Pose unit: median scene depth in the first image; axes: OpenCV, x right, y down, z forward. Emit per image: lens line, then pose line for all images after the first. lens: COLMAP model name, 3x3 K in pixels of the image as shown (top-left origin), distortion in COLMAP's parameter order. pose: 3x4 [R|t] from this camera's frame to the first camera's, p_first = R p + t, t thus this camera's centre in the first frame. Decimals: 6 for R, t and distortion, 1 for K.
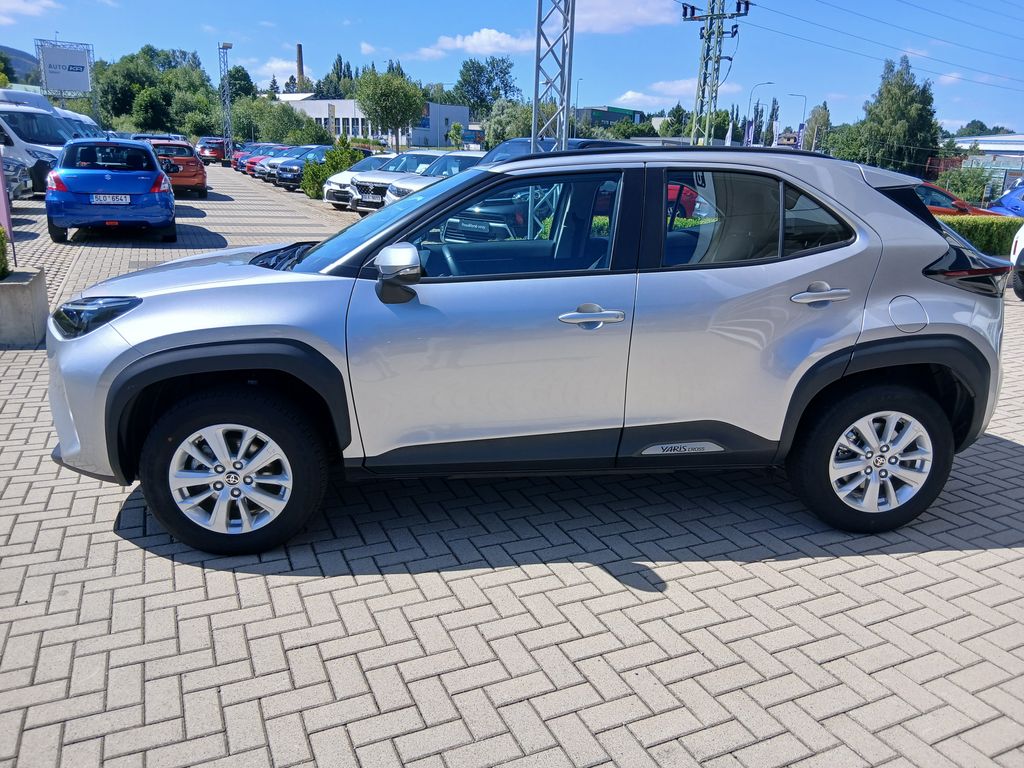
lens RADIAL K [[779.1, 0, 517.7], [0, 779.1, 383.3], [0, 0, 1]] dist [0.054942, -0.088943]
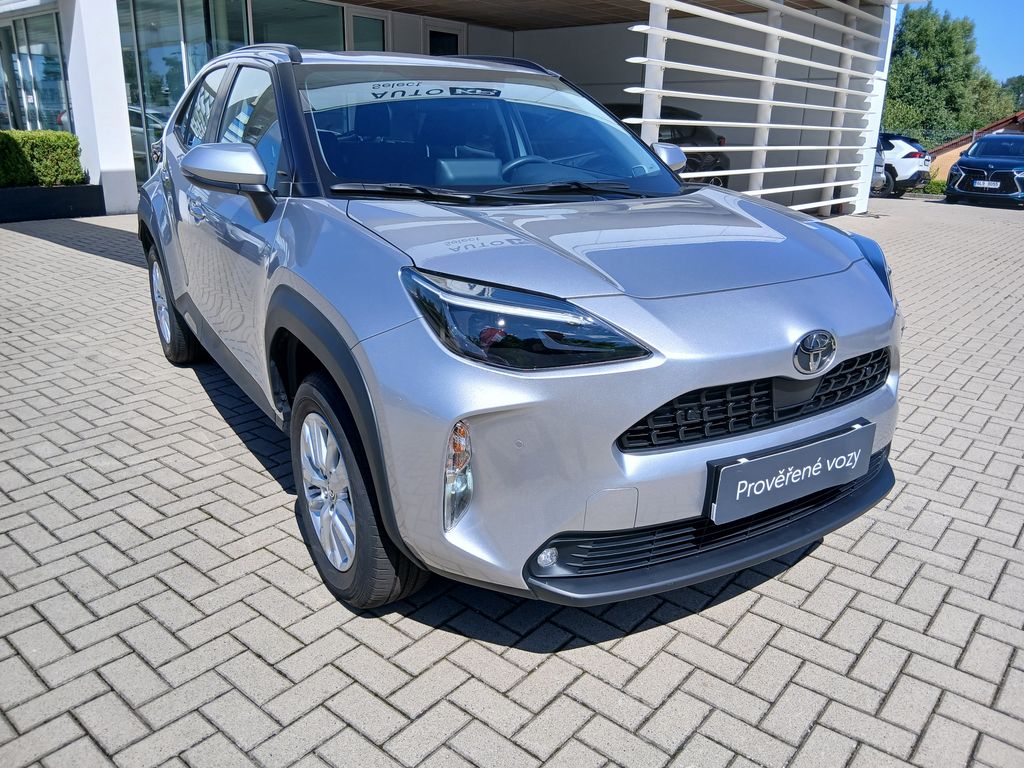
lens RADIAL K [[779.1, 0, 511.0], [0, 779.1, 383.9], [0, 0, 1]] dist [0.054942, -0.088943]
pose [[-0.430985, -0.318051, 0.844450, -1.010397], [0.210131, 0.874722, 0.436699, -0.370069], [-0.877552, 0.365656, -0.310160, 1.481300]]
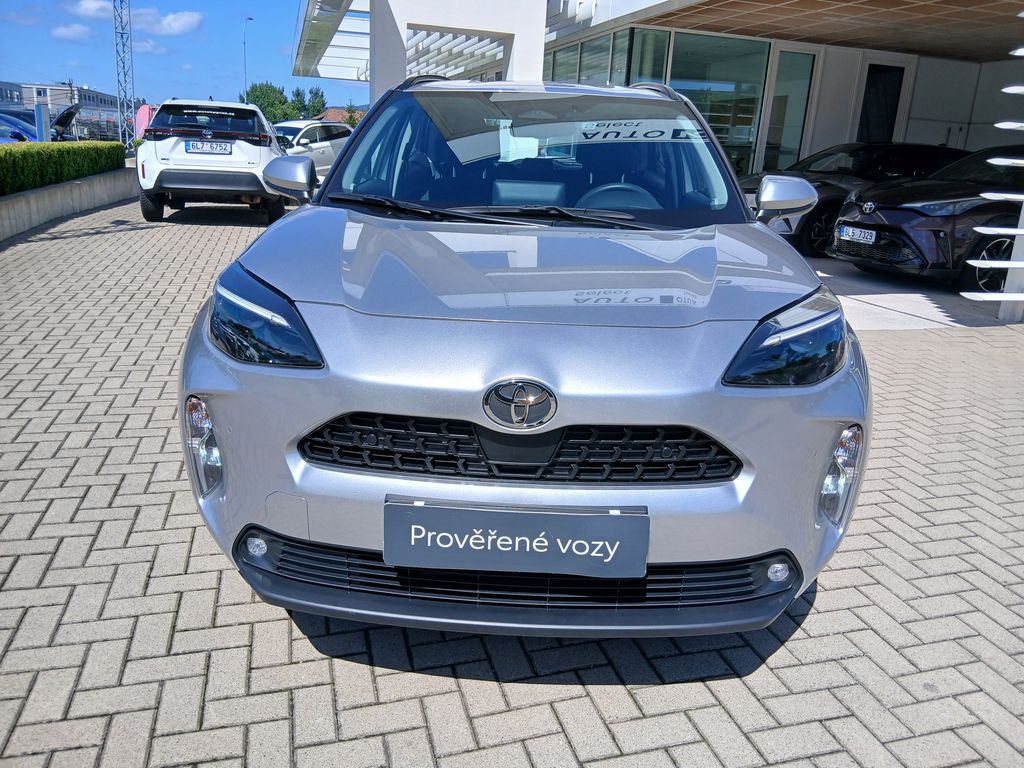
lens RADIAL K [[779.1, 0, 515.1], [0, 779.1, 378.8], [0, 0, 1]] dist [0.054942, -0.088943]
pose [[0.141924, -0.304562, 0.941860, -1.070969], [0.219081, 0.937559, 0.270160, -0.247270], [-0.965330, 0.168001, 0.199785, 1.022476]]
